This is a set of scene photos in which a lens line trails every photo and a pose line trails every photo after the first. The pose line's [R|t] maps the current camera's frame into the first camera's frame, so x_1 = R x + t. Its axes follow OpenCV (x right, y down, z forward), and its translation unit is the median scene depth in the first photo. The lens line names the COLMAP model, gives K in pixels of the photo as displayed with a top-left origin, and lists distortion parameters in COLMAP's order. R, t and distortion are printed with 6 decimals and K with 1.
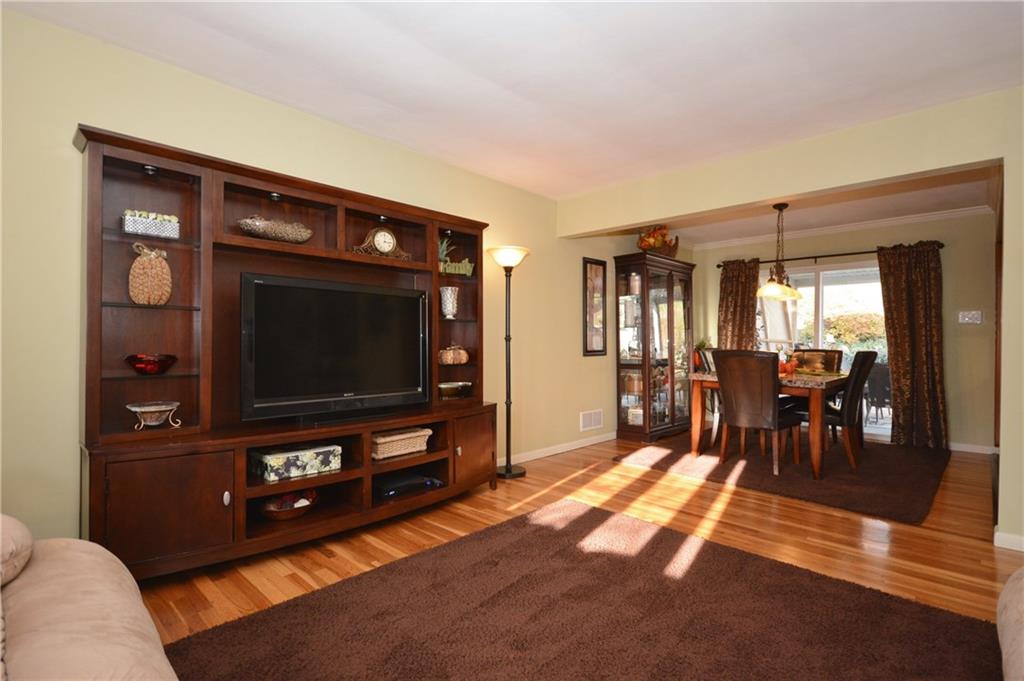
lens RADIAL K [[493.4, 0, 510.2], [0, 493.4, 338.4], [0, 0, 1]] dist [-0.000493, -0.000877]
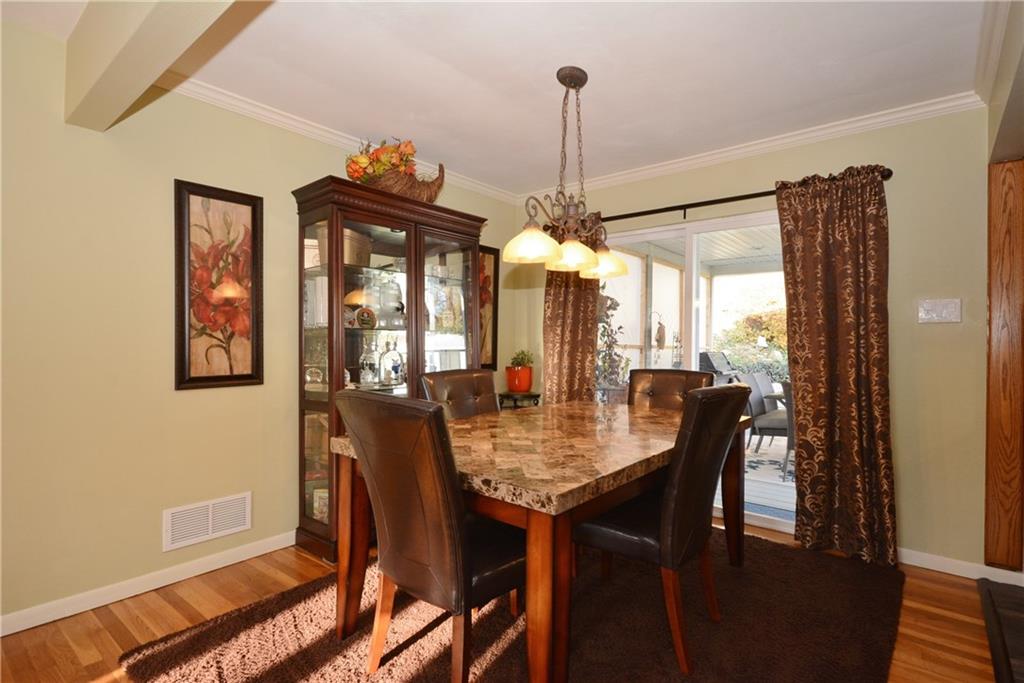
lens RADIAL K [[505.5, 0, 512.0], [0, 505.5, 341.5], [0, 0, 1]] dist [-0.001939, 0.010579]
pose [[0.996628, 0.000658, 0.082056, 0.542820], [-0.001165, 0.999981, 0.006129, -0.017066], [-0.082050, -0.006204, 0.996609, 0.619697]]
